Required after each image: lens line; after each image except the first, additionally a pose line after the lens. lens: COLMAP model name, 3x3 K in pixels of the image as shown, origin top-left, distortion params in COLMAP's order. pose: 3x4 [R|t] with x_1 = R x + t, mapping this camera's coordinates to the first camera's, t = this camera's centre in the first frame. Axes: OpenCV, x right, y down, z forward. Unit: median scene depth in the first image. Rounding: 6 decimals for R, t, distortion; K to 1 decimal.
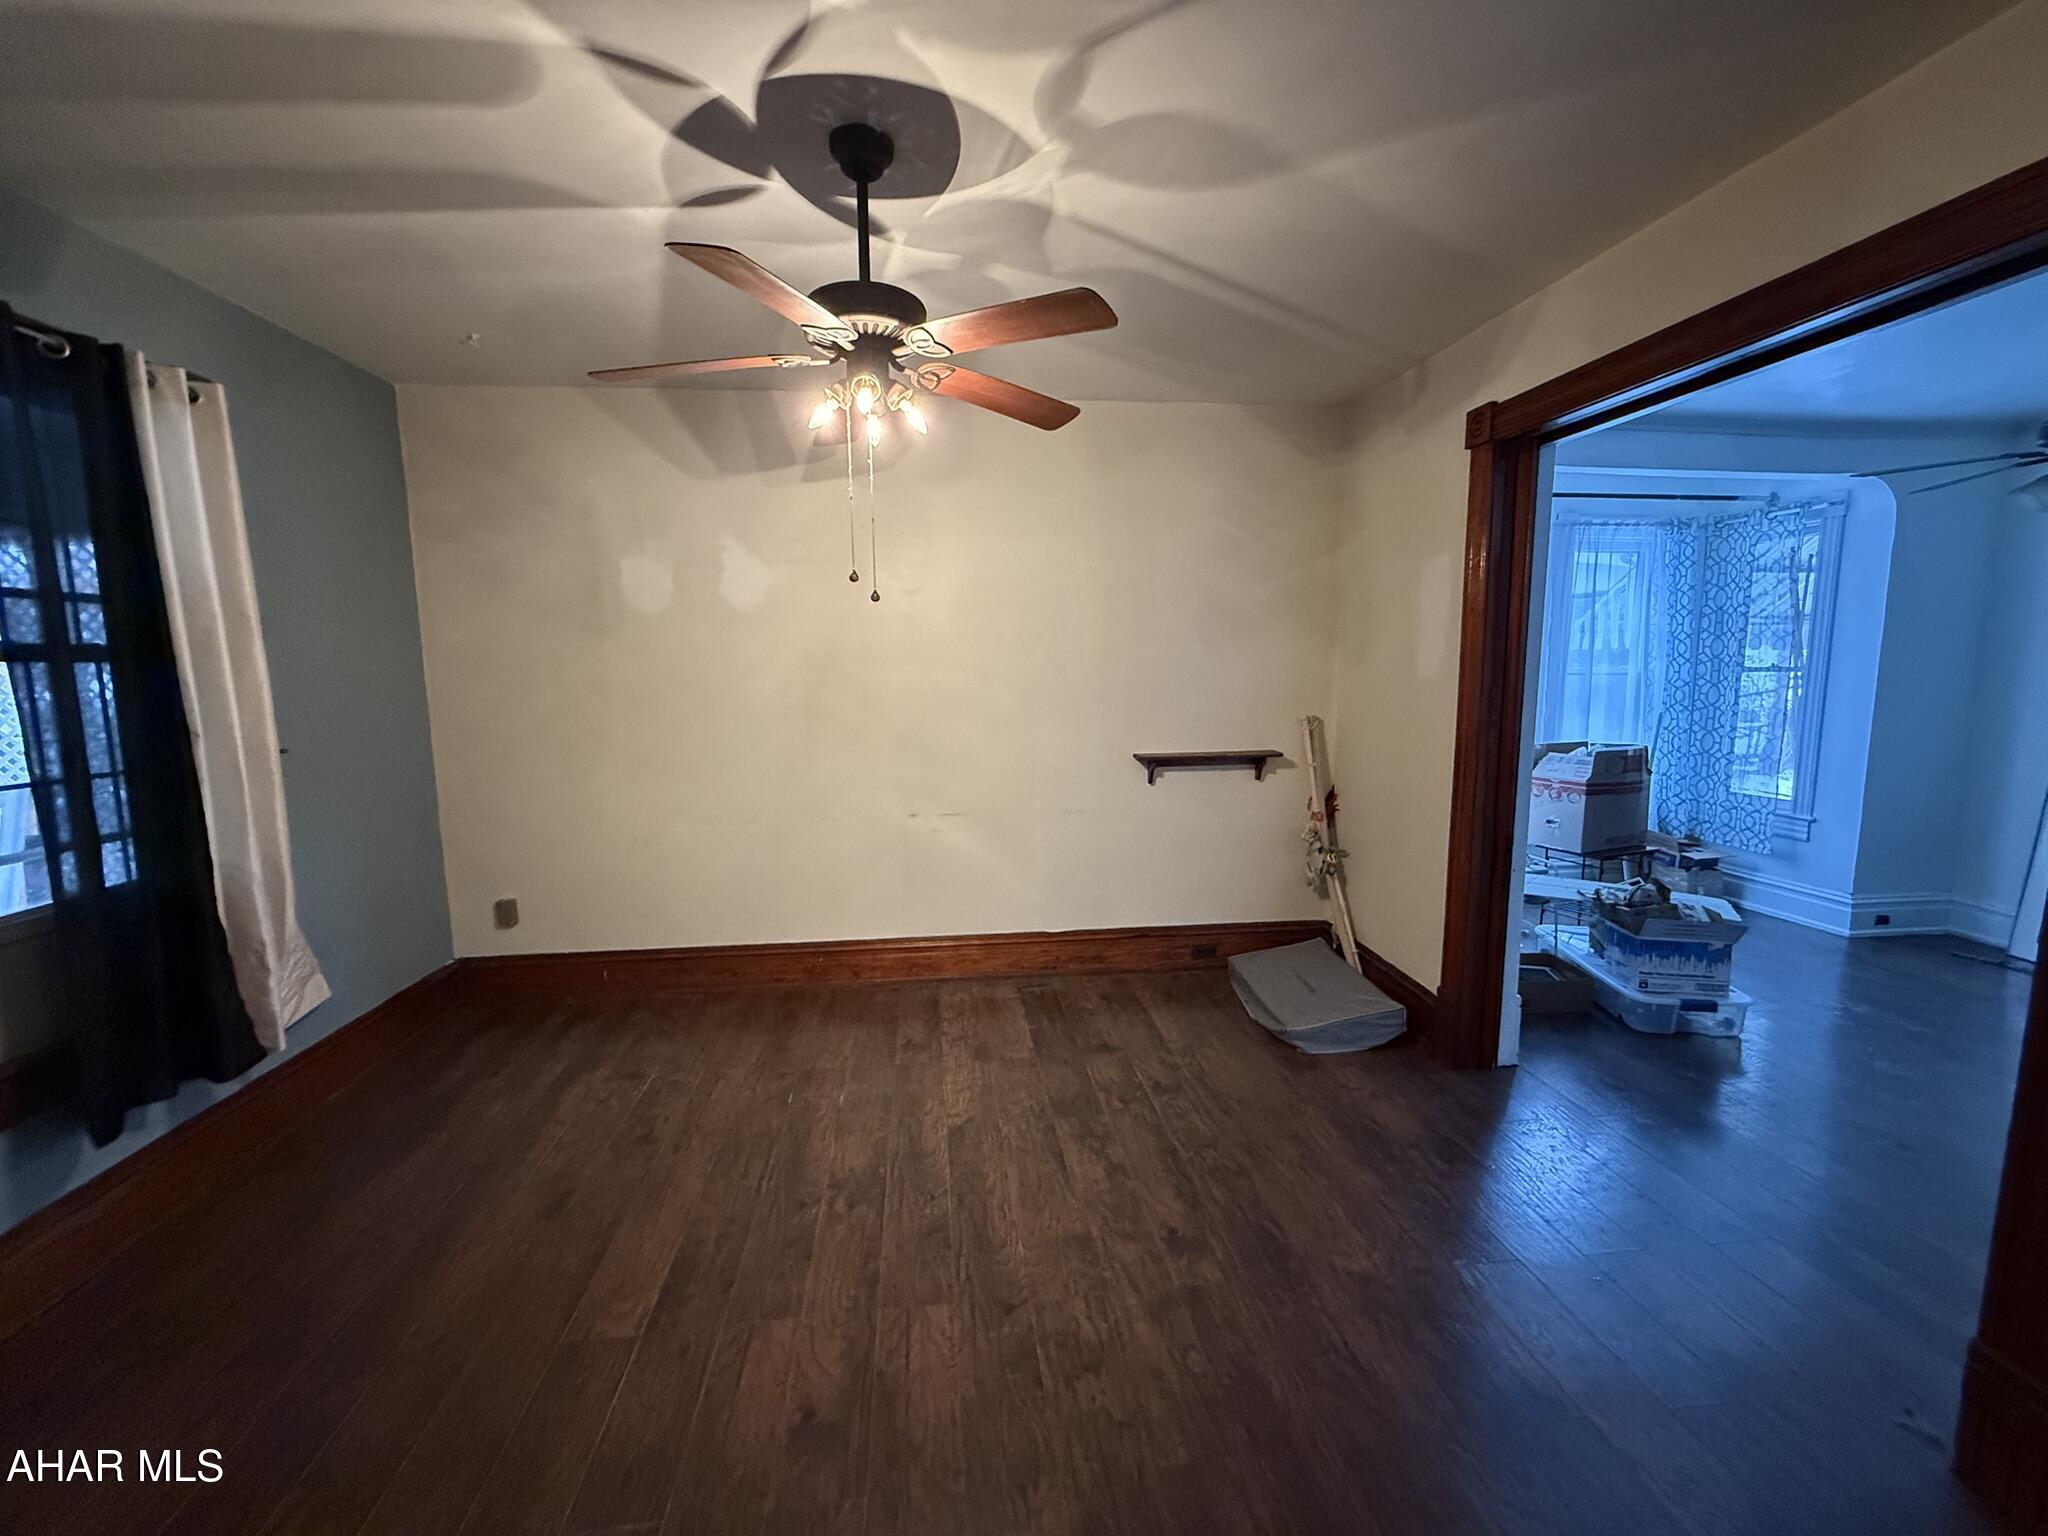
lens RADIAL K [[812.2, 0, 1016.3], [0, 812.2, 764.9], [0, 0, 1]] dist [0.000622, -0.000122]
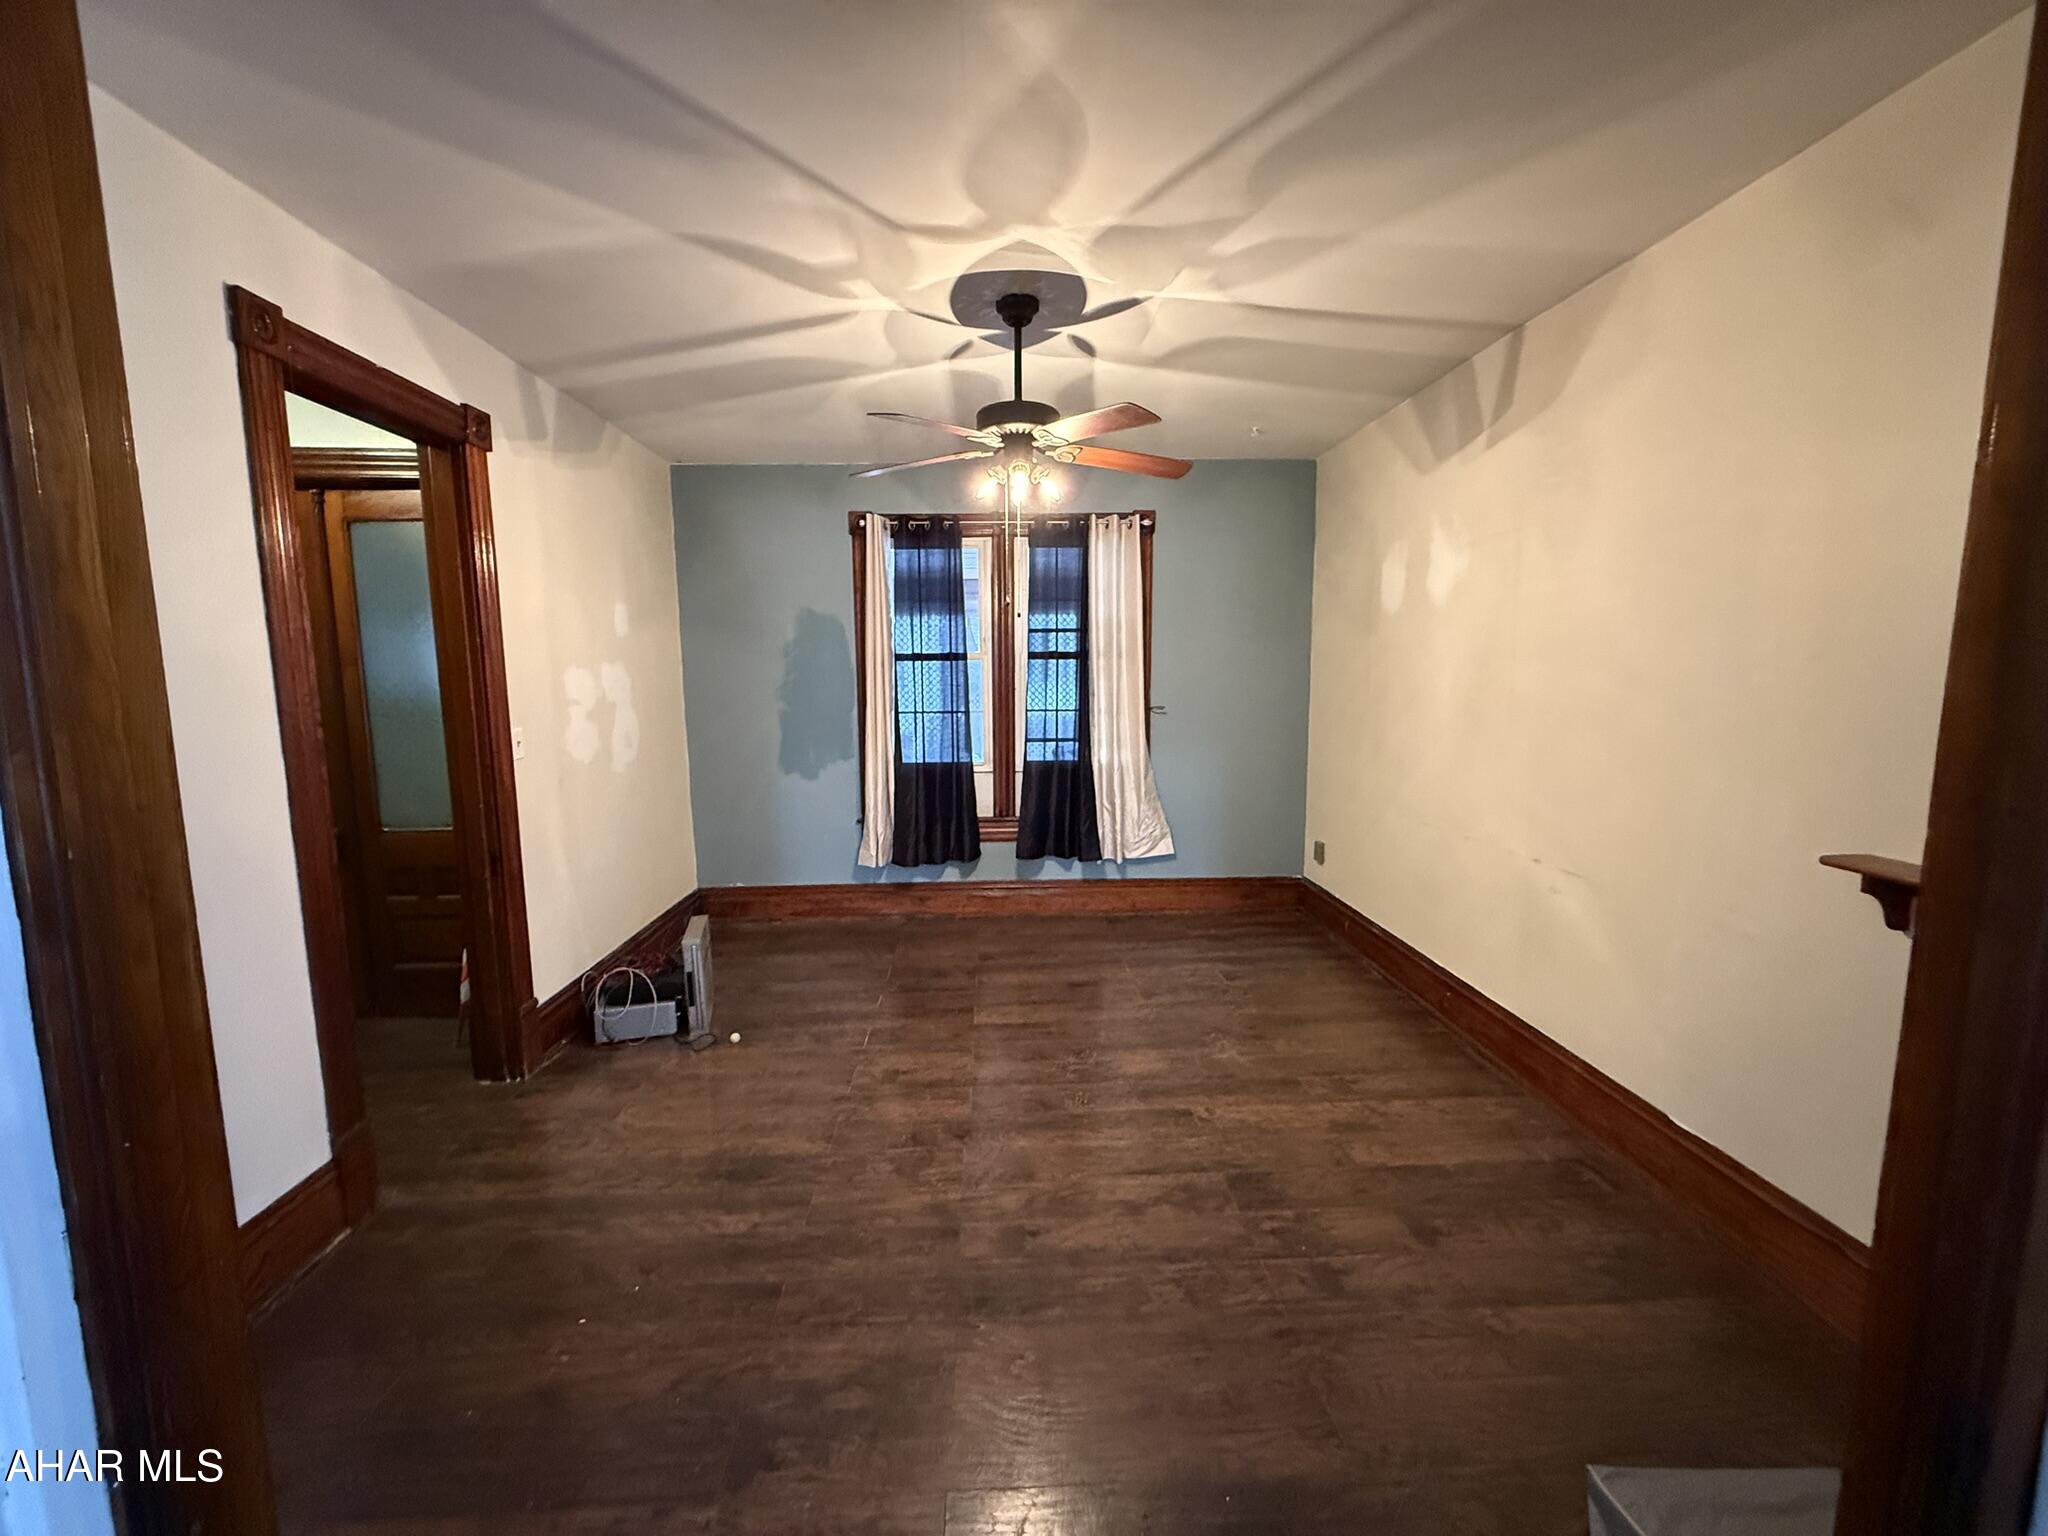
lens RADIAL K [[812.2, 0, 1019.6], [0, 812.2, 763.8], [0, 0, 1]] dist [0.000622, -0.000122]
pose [[-0.063920, 0.129455, -0.989523, 1.129145], [-0.120329, 0.983317, 0.136415, -0.126321], [0.990674, 0.127788, -0.047276, 0.981388]]
